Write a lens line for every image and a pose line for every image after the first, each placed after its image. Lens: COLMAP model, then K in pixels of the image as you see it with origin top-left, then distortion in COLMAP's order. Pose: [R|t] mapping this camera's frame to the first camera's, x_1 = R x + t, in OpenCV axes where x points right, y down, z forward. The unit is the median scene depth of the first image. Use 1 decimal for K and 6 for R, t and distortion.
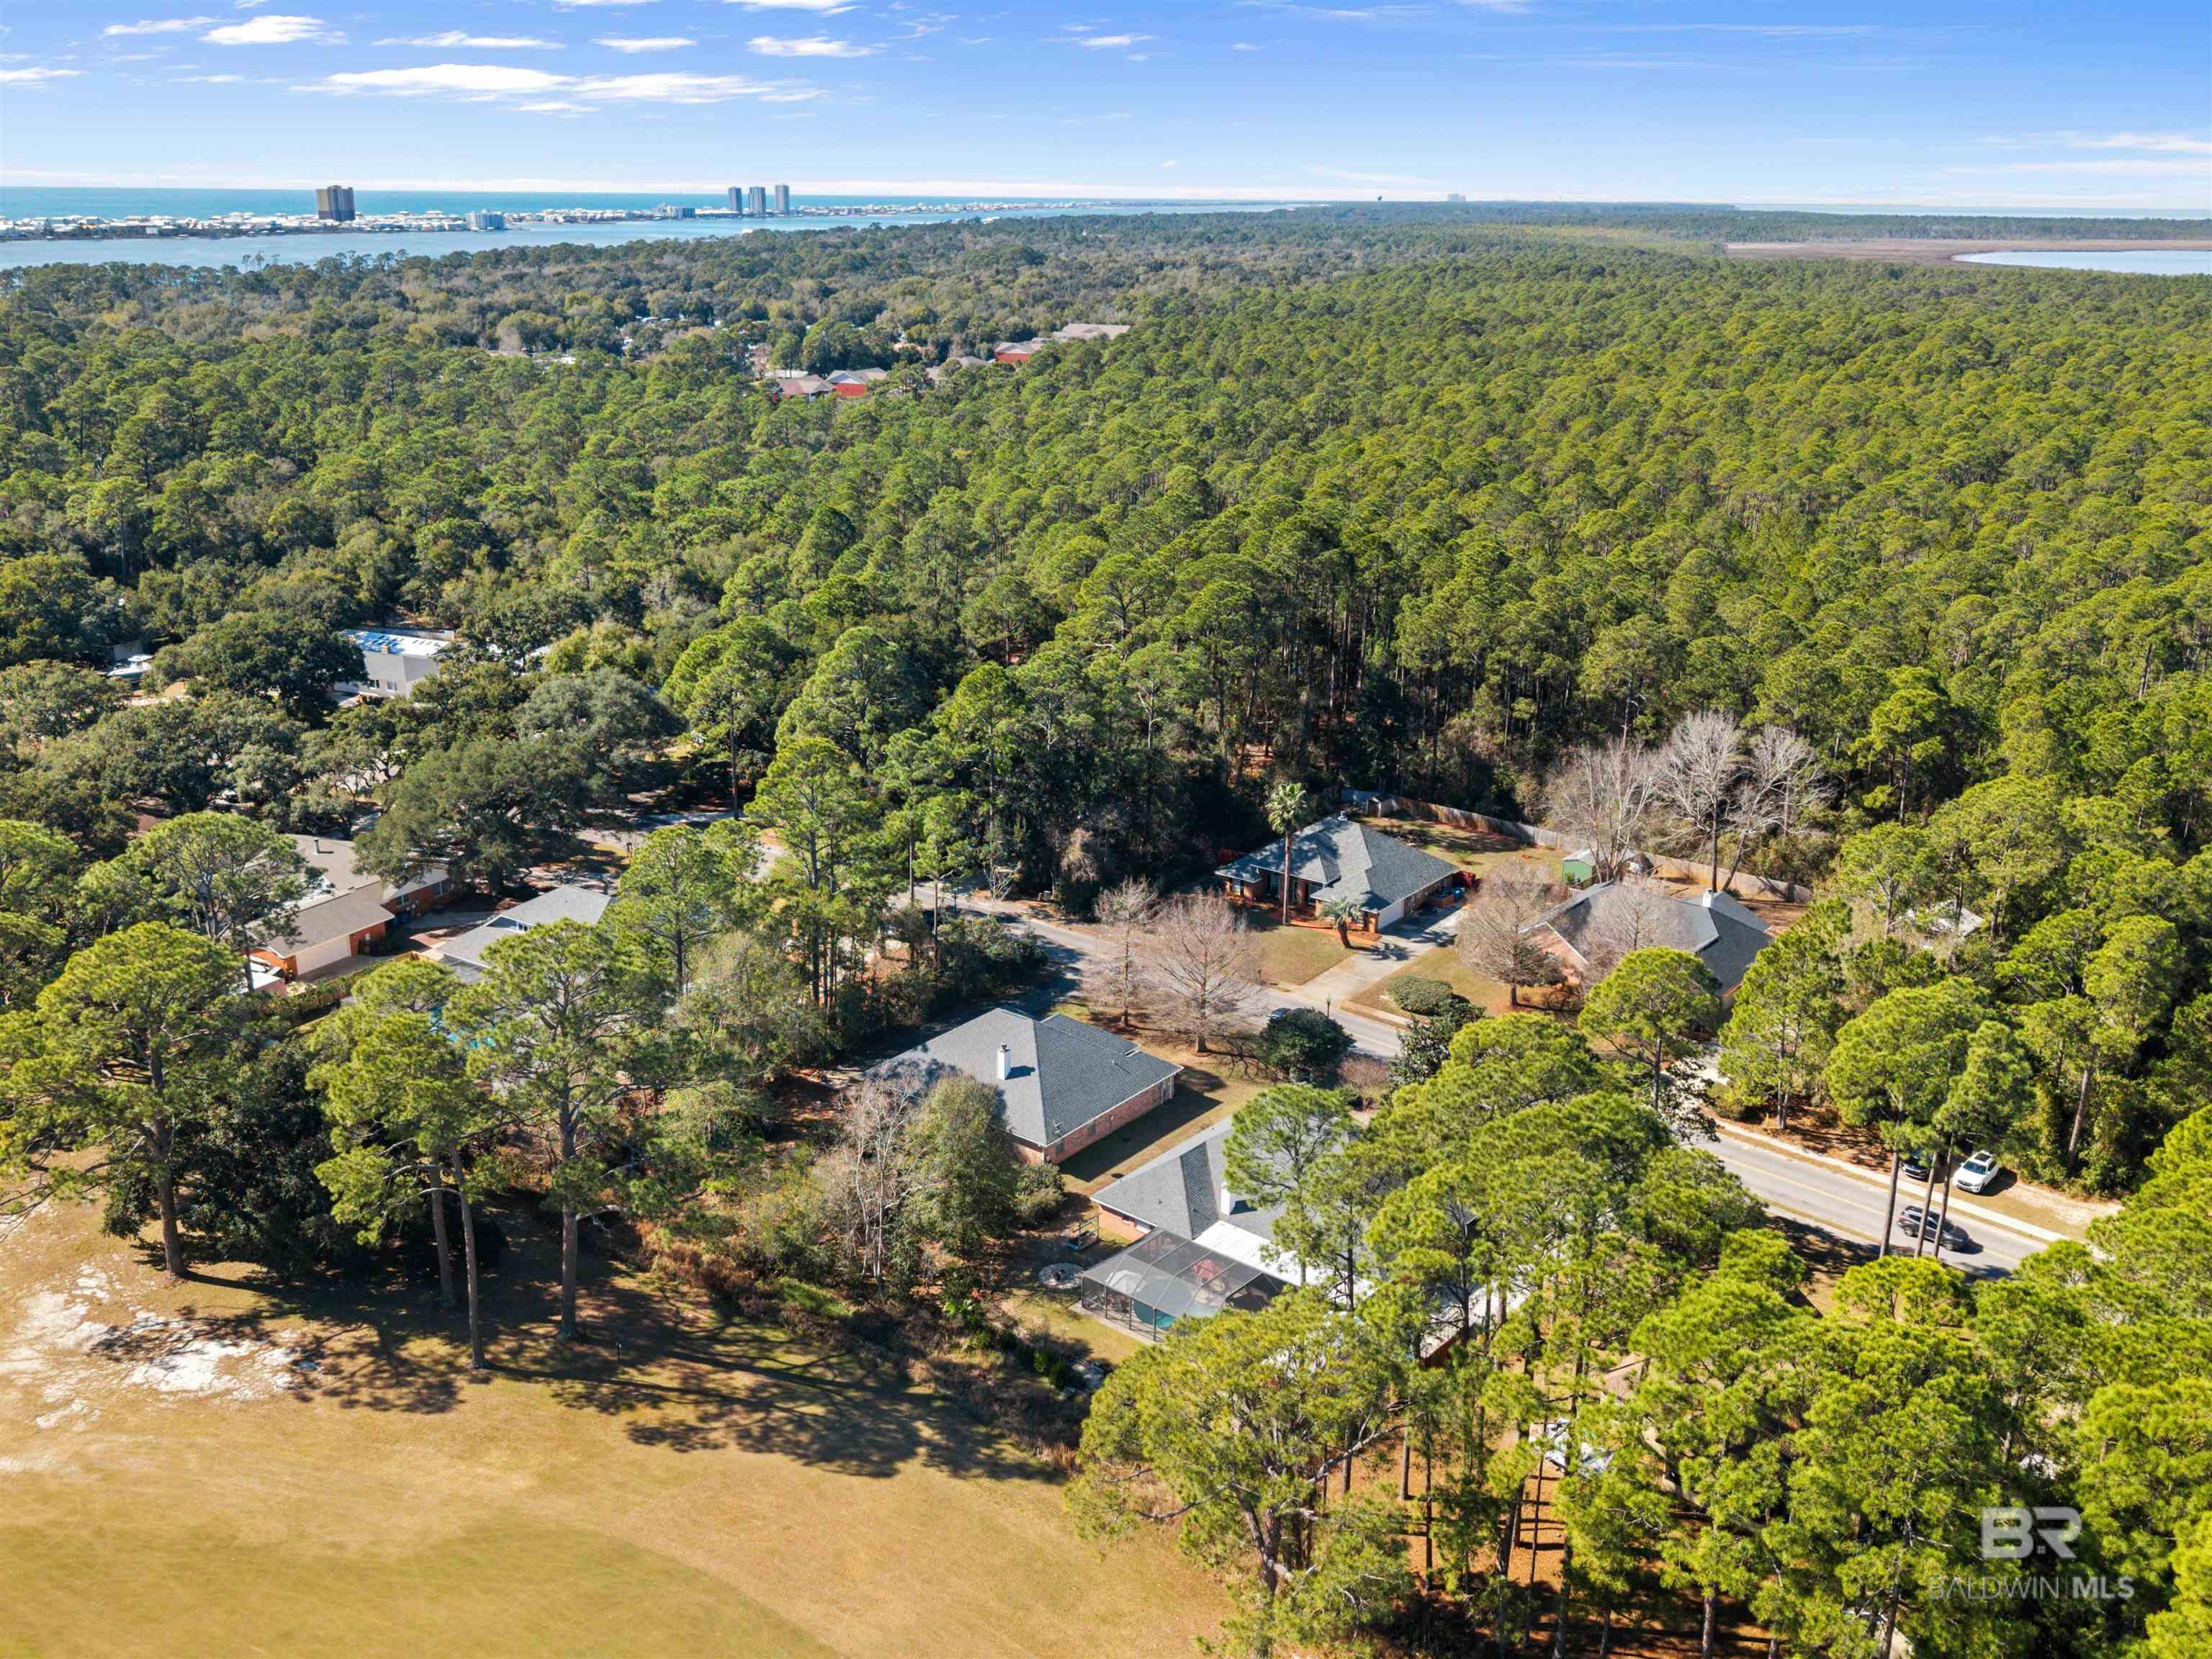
lens RADIAL K [[1836.3, 0, 1106.6], [0, 1836.3, 833.3], [0, 0, 1]] dist [0.007022, 0.000294]
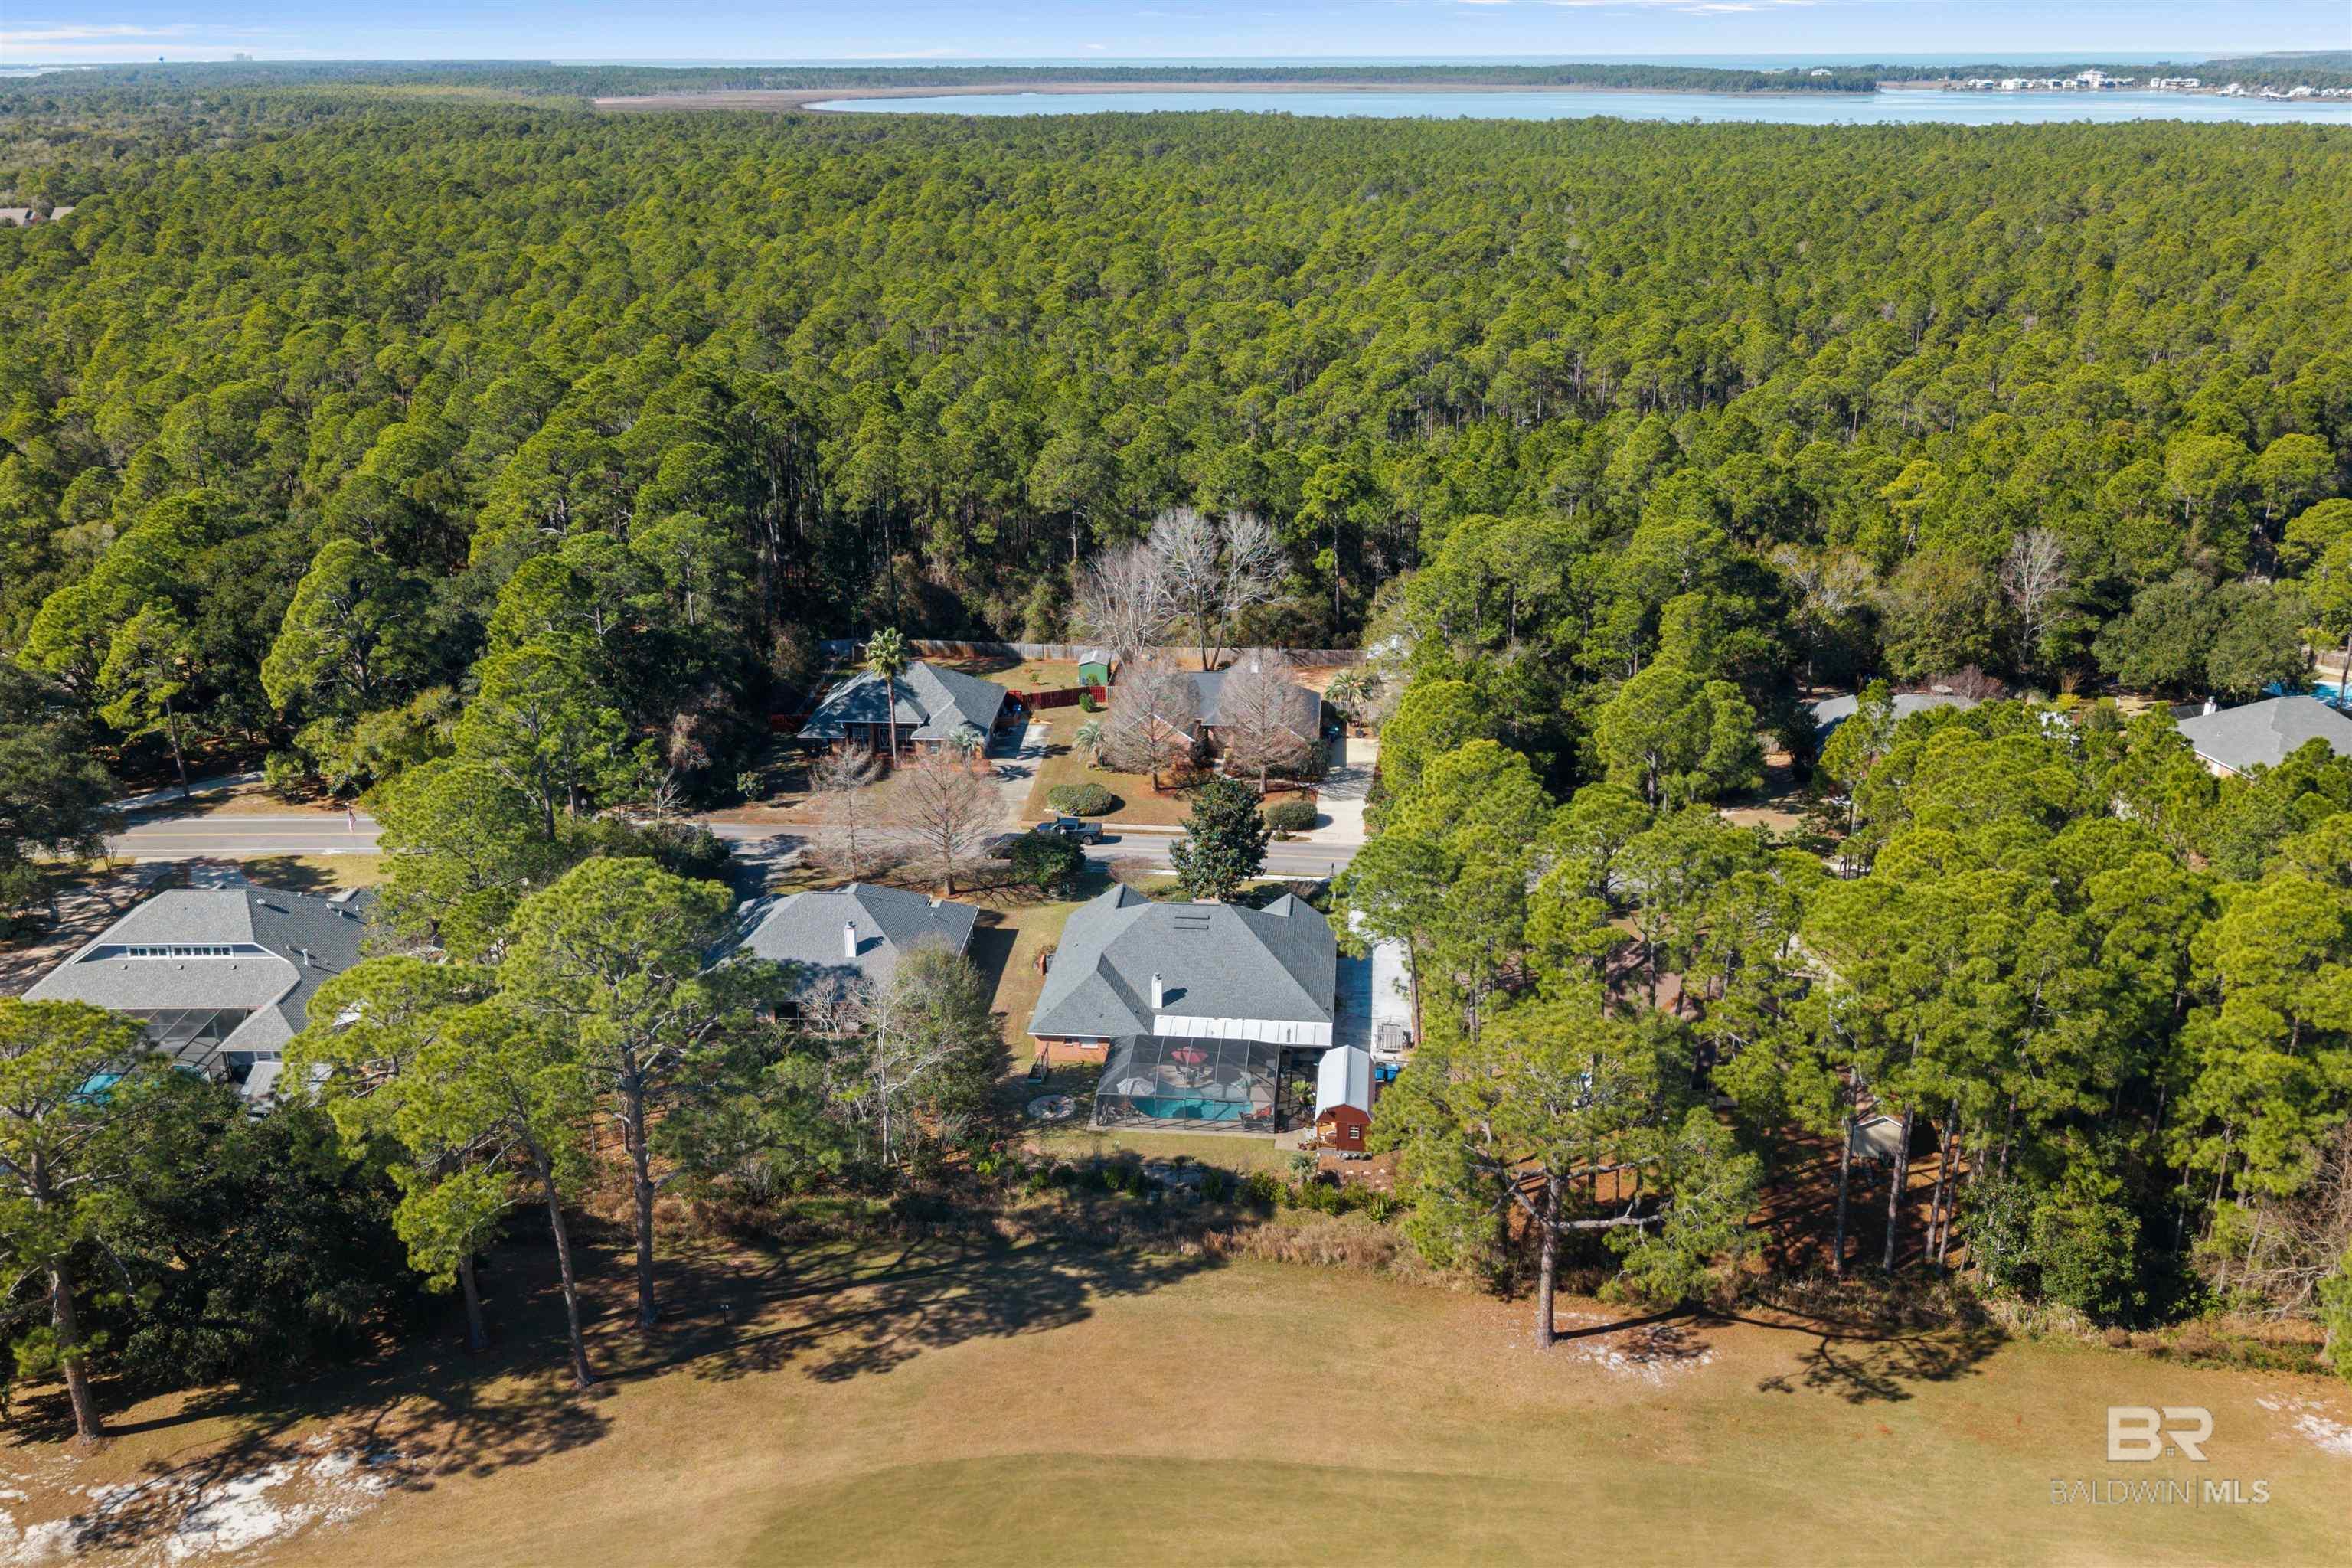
lens RADIAL K [[1836.1, 0, 1168.6], [0, 1836.1, 781.7], [0, 0, 1]] dist [-0.004385, -0.008020]
pose [[0.836565, -0.210006, 0.506020, -0.471736], [0.186112, 0.977625, 0.098043, -0.024665], [-0.515288, 0.012157, 0.856931, 0.096855]]
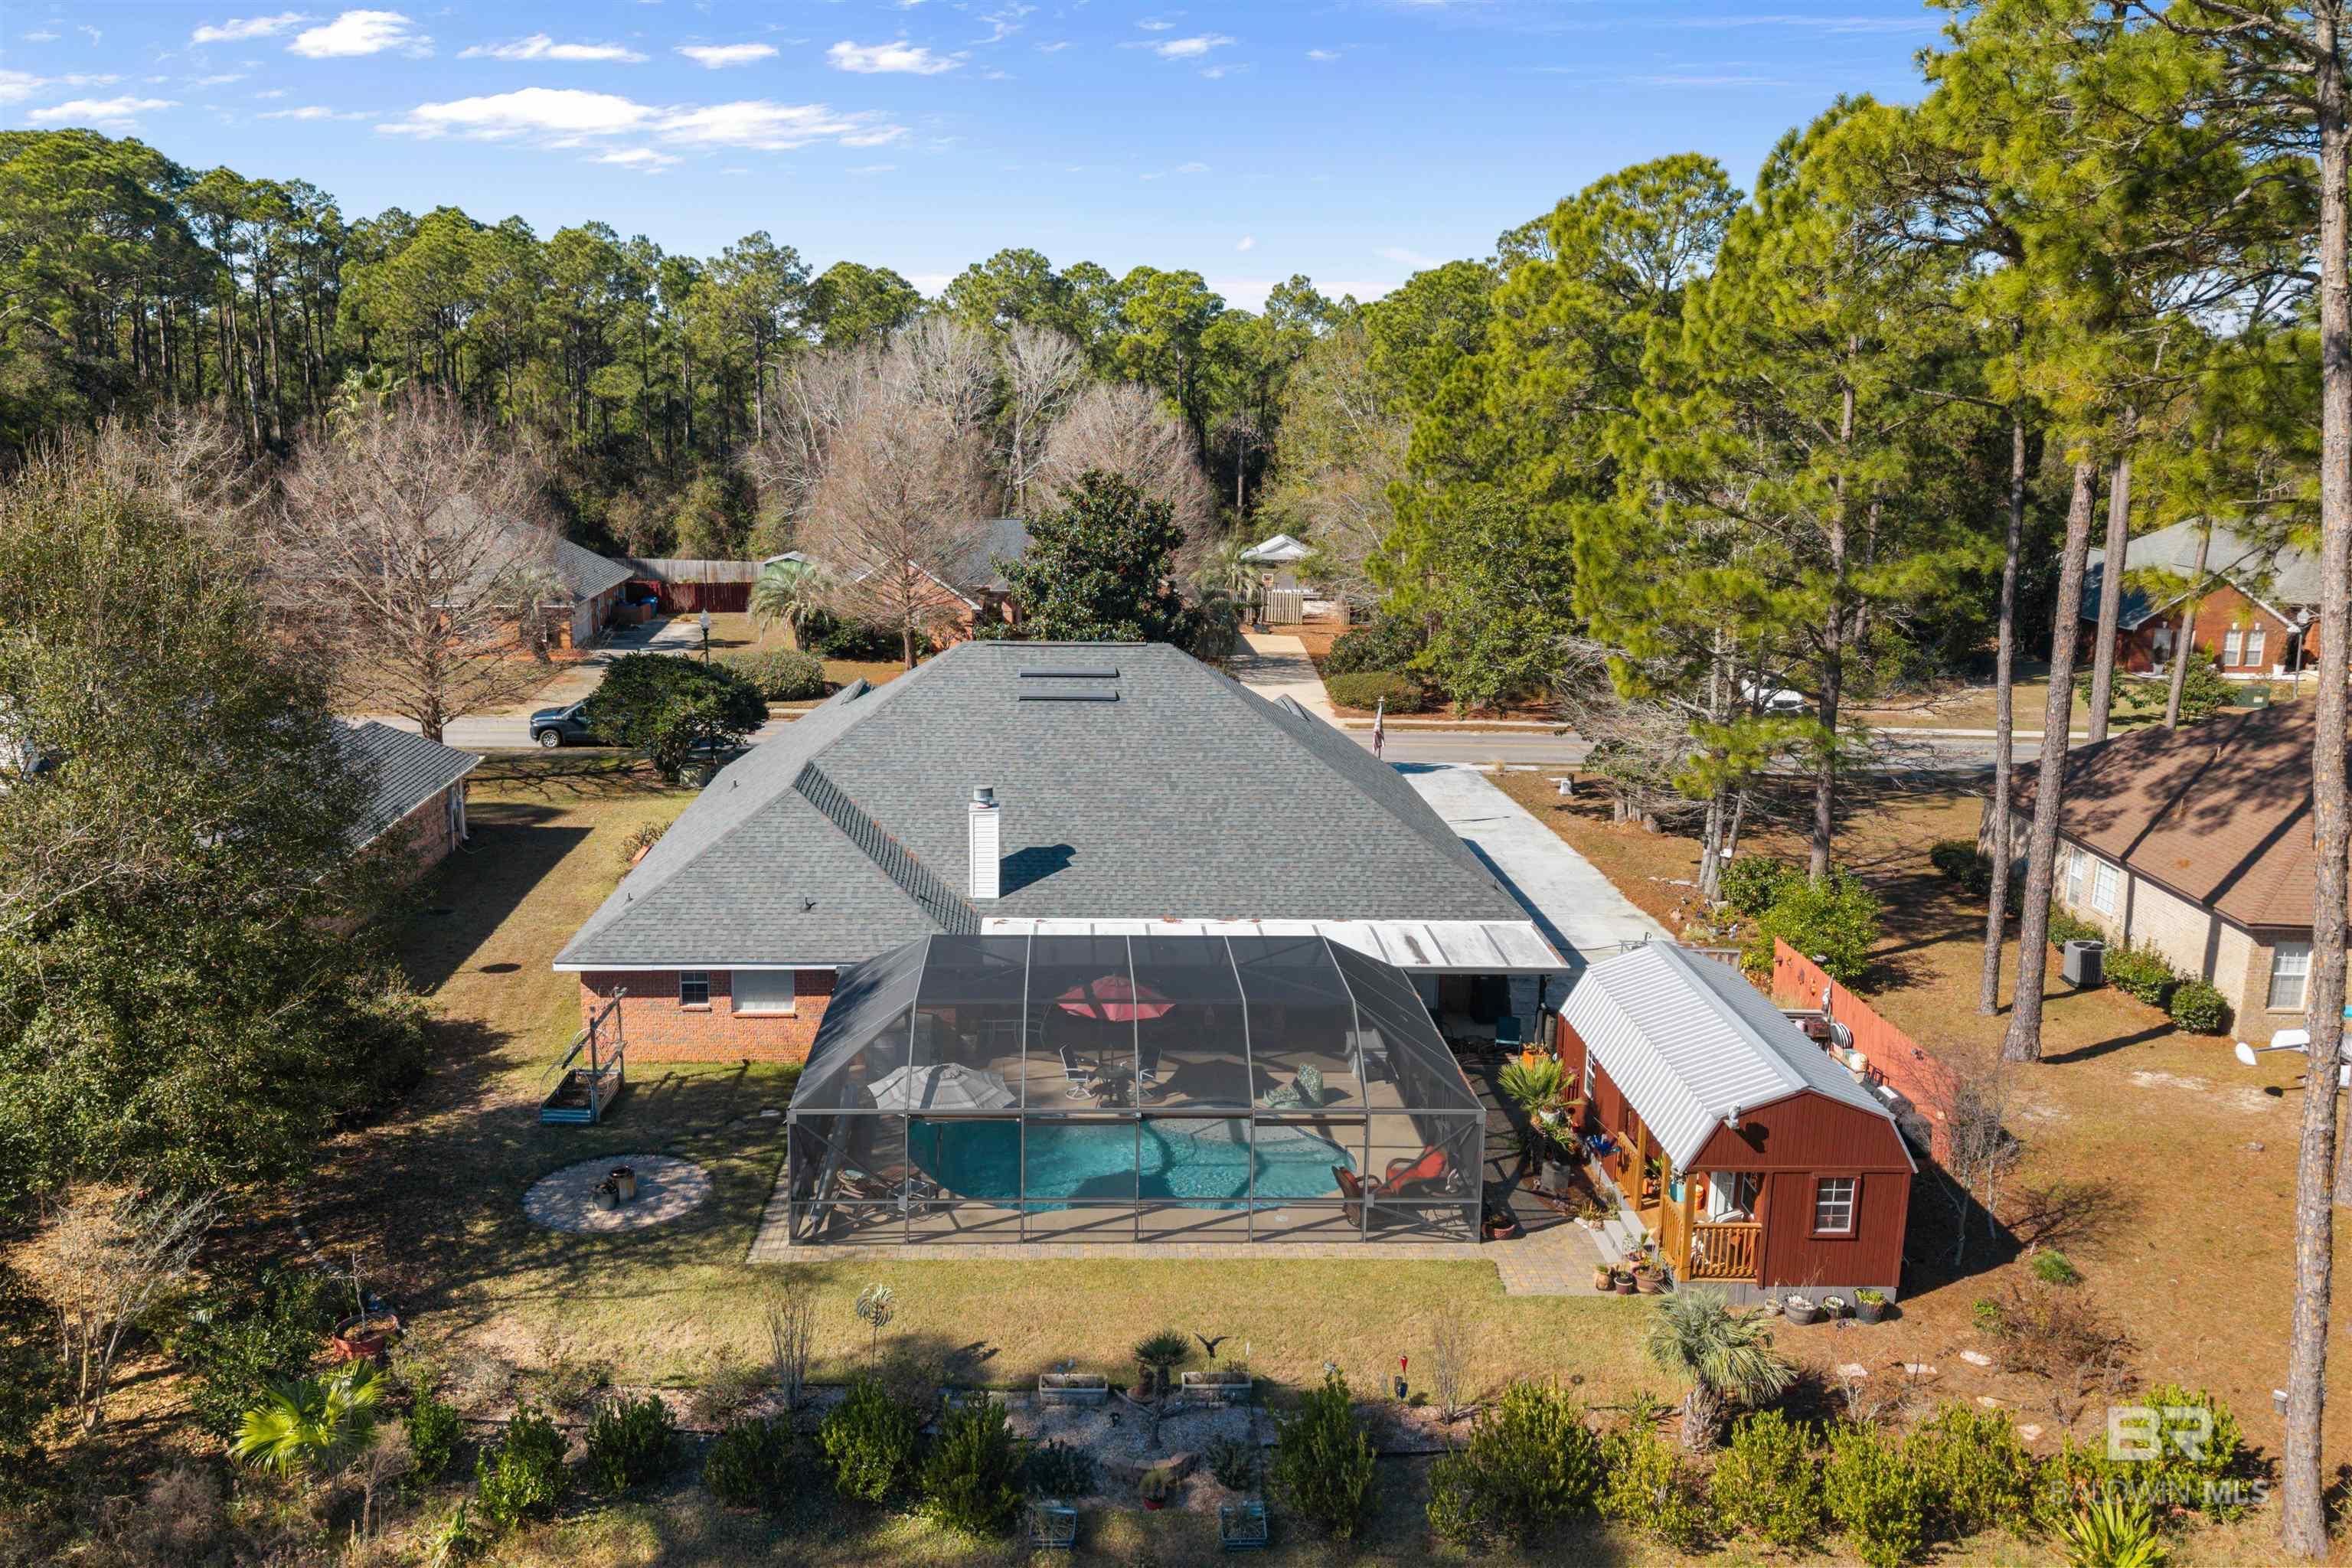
lens RADIAL K [[1840.8, 0, 1142.0], [0, 1840.8, 833.1], [0, 0, 1]] dist [0.025841, -0.031470]
pose [[0.750589, -0.156105, 0.642065, -0.140728], [0.191071, 0.981458, 0.015254, 0.209770], [-0.632541, 0.111231, 0.766498, 0.774852]]
